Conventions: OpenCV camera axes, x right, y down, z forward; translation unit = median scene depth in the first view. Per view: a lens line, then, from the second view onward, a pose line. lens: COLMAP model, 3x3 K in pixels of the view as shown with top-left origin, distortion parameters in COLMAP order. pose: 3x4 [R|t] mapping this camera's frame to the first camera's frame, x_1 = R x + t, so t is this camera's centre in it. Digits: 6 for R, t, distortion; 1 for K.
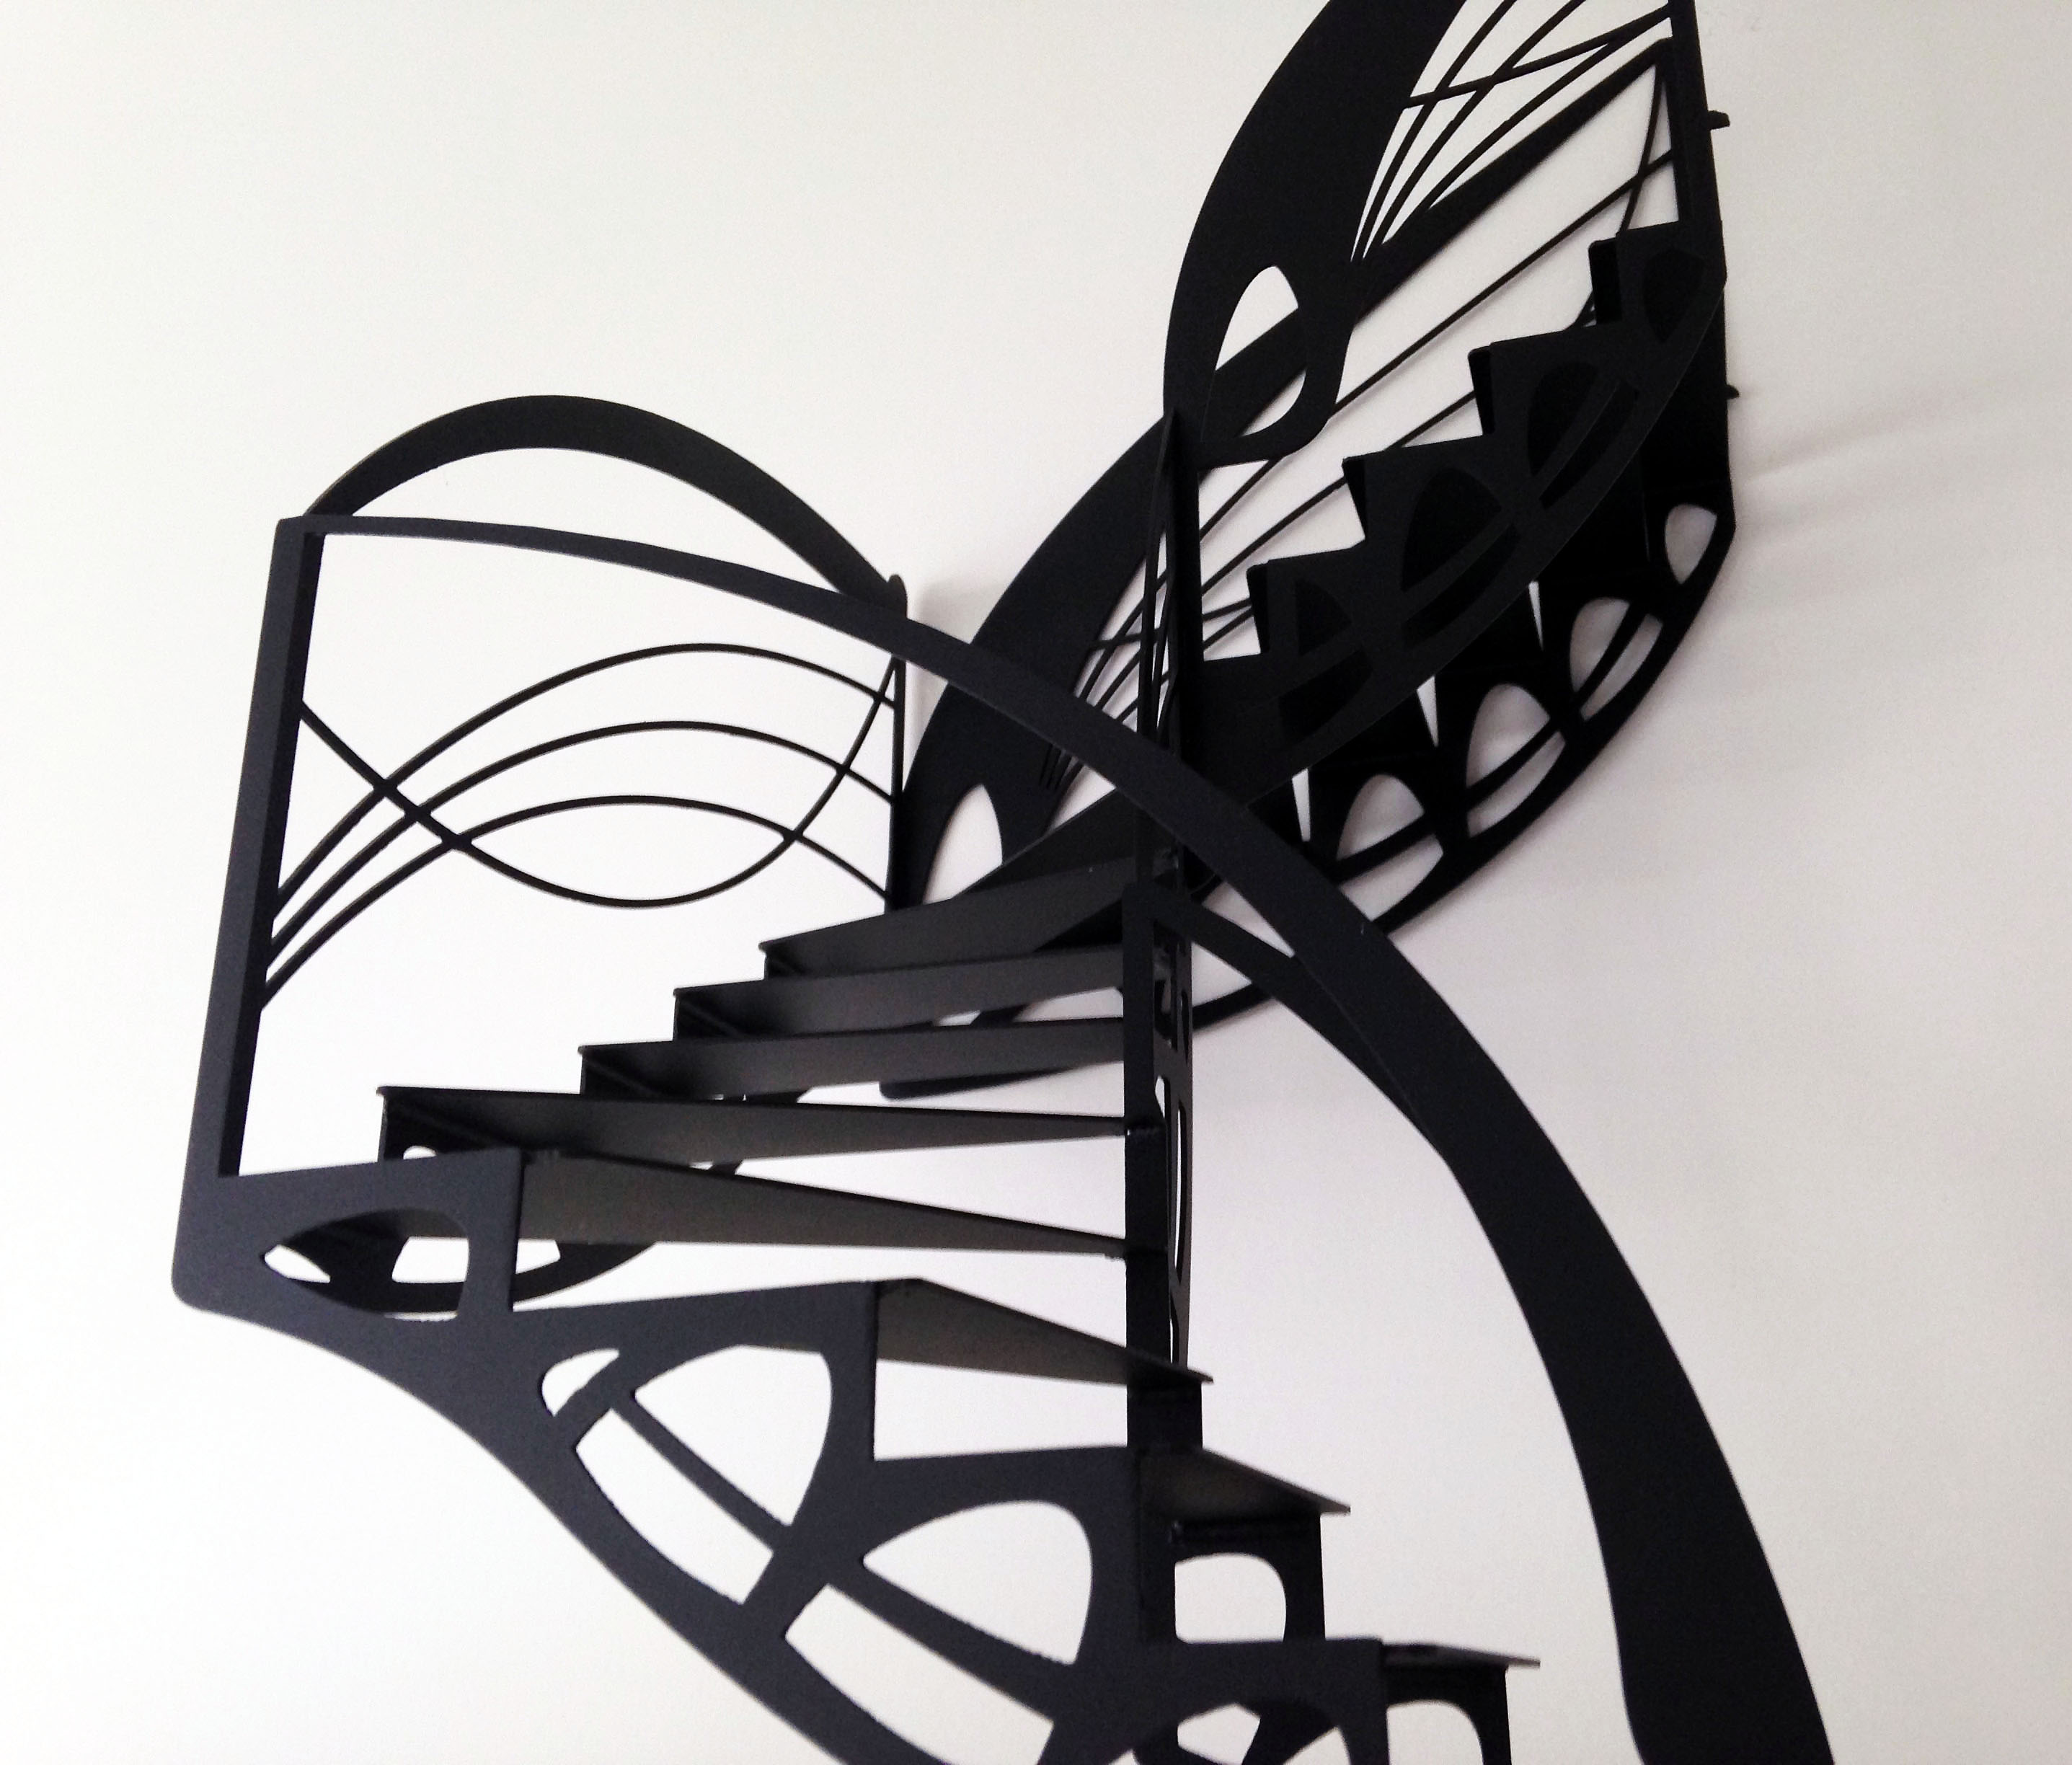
lens RADIAL K [[2229.0, 0, 1171.3], [0, 2229.0, 889.5], [0, 0, 1]] dist [0.094483, -0.009167]
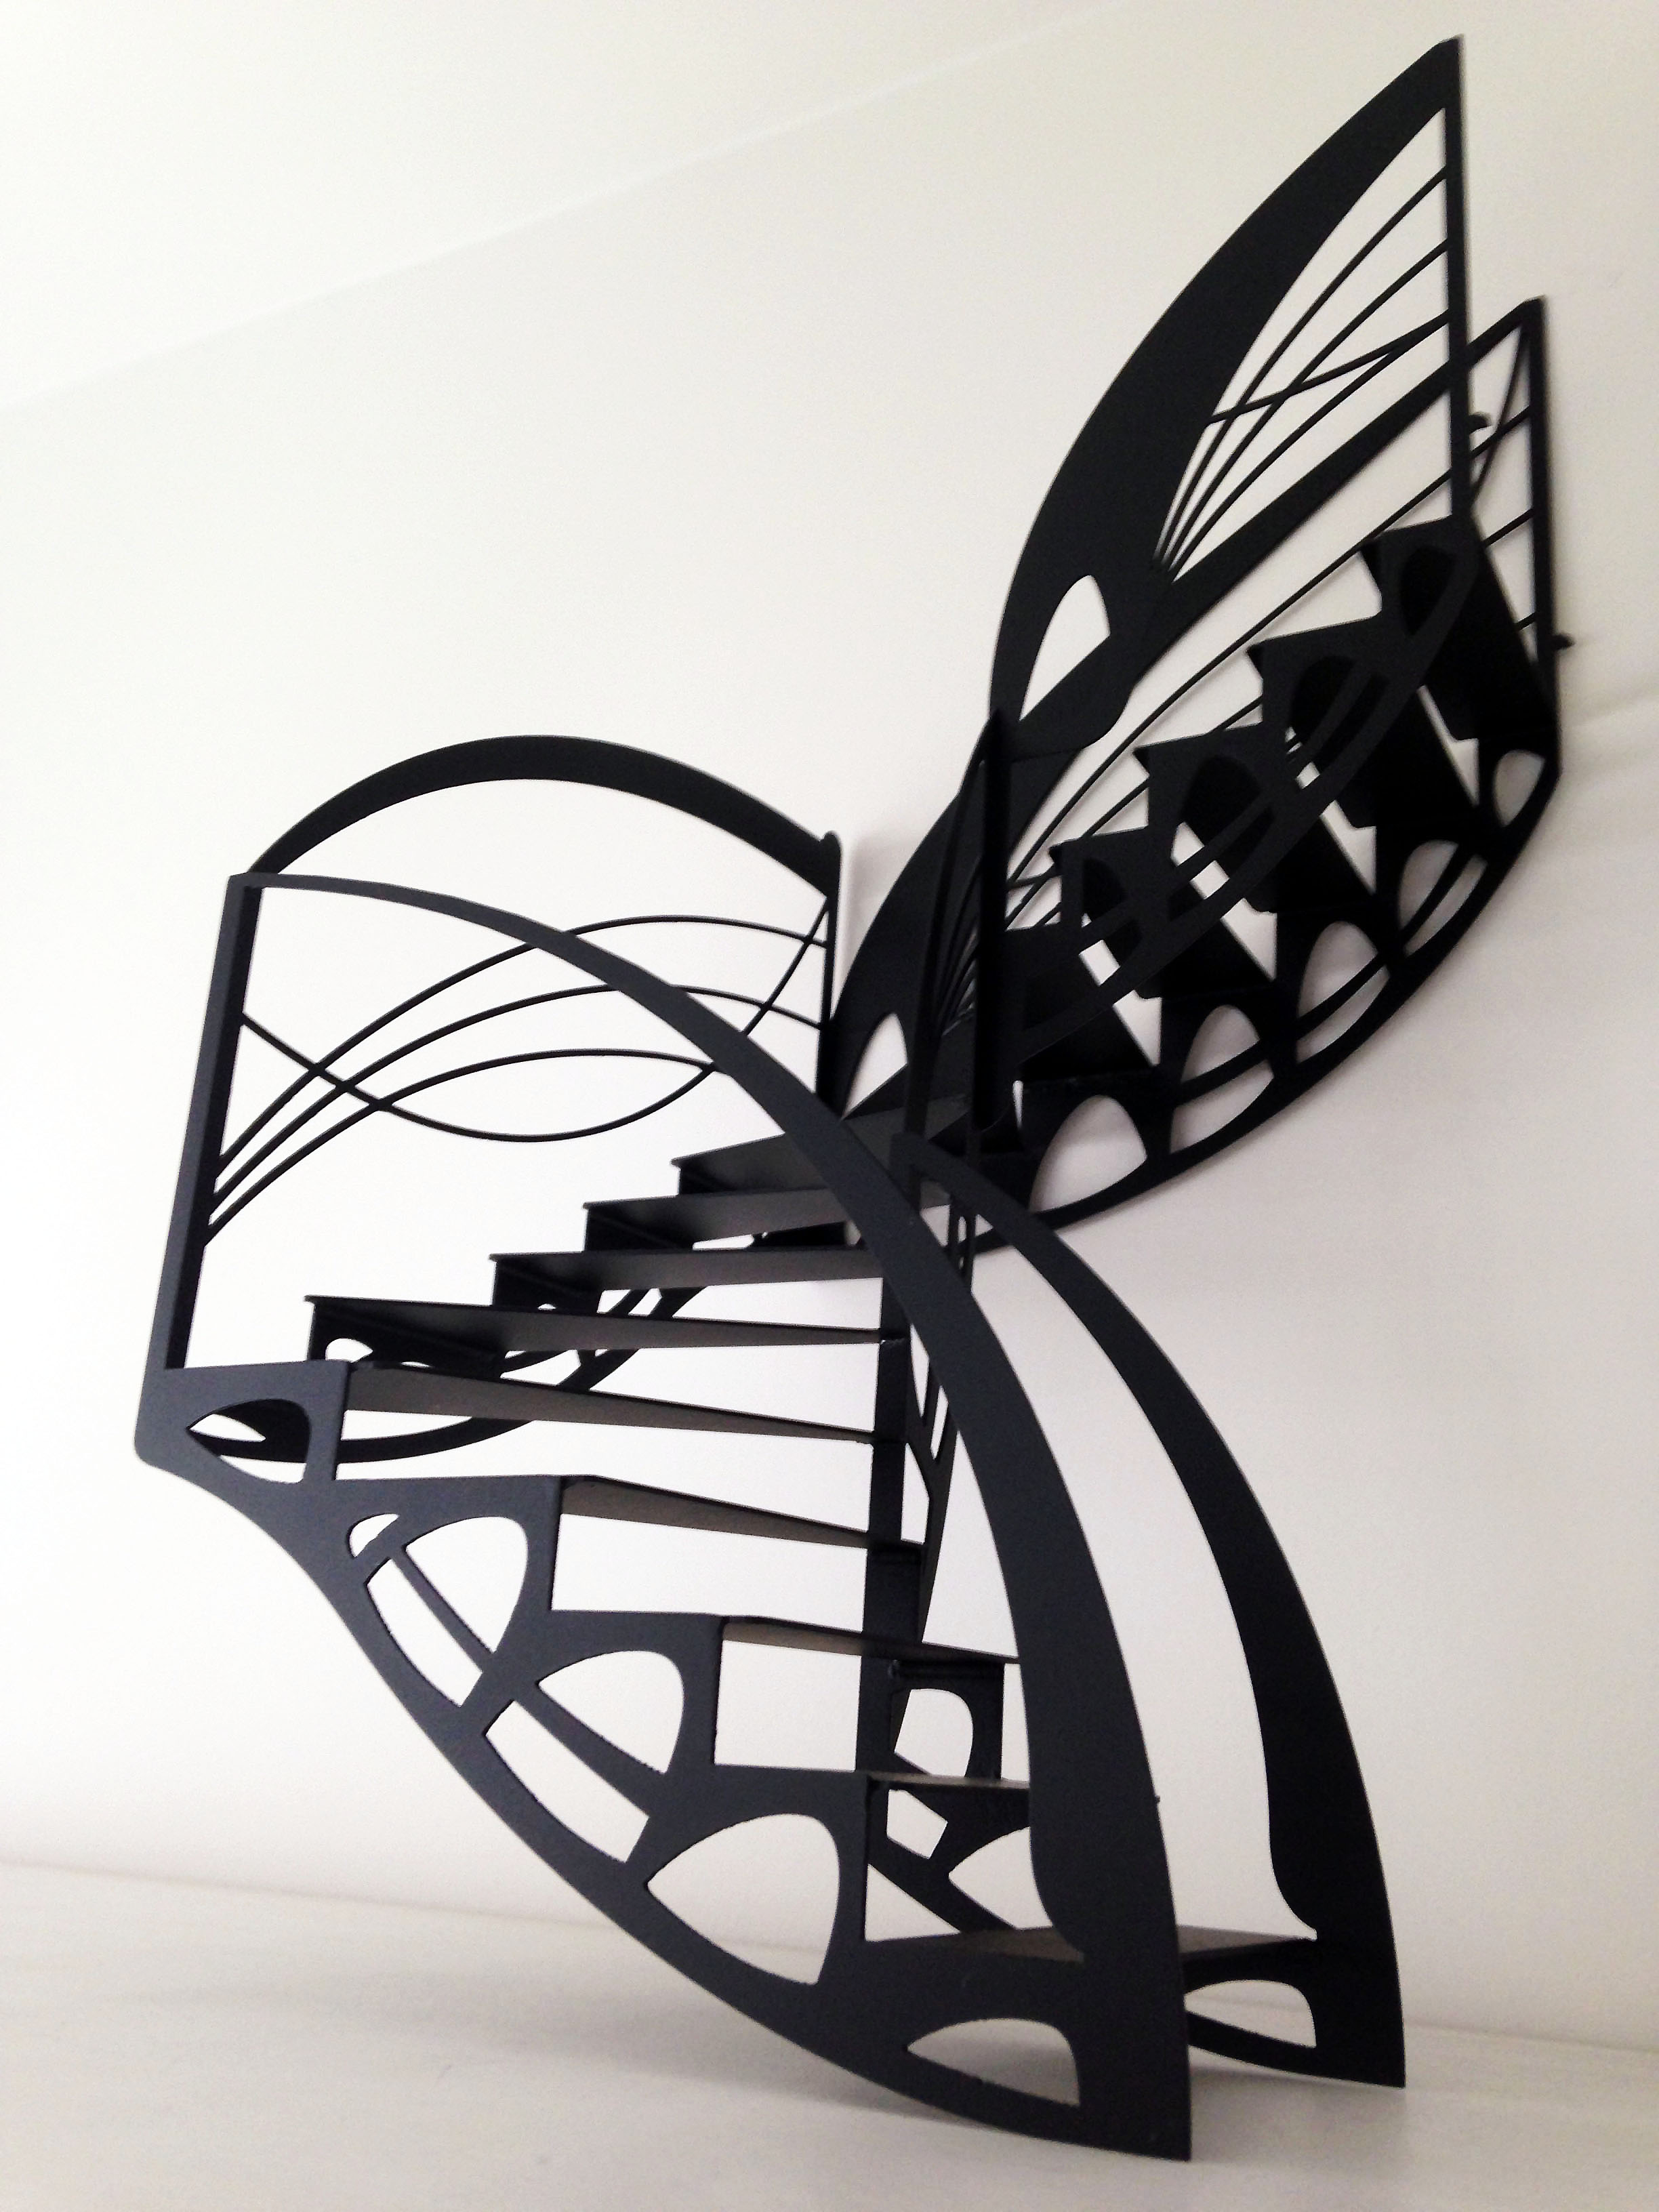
lens RADIAL K [[2110.2, 0, 829.5], [0, 2110.2, 1106.0], [0, 0, 1]] dist [0.173568, -0.324562]
pose [[0.965103, 0.002897, -0.261855, 0.255489], [0.010135, 0.998776, 0.048404, -0.076498], [0.261675, -0.049369, 0.963893, -0.123939]]
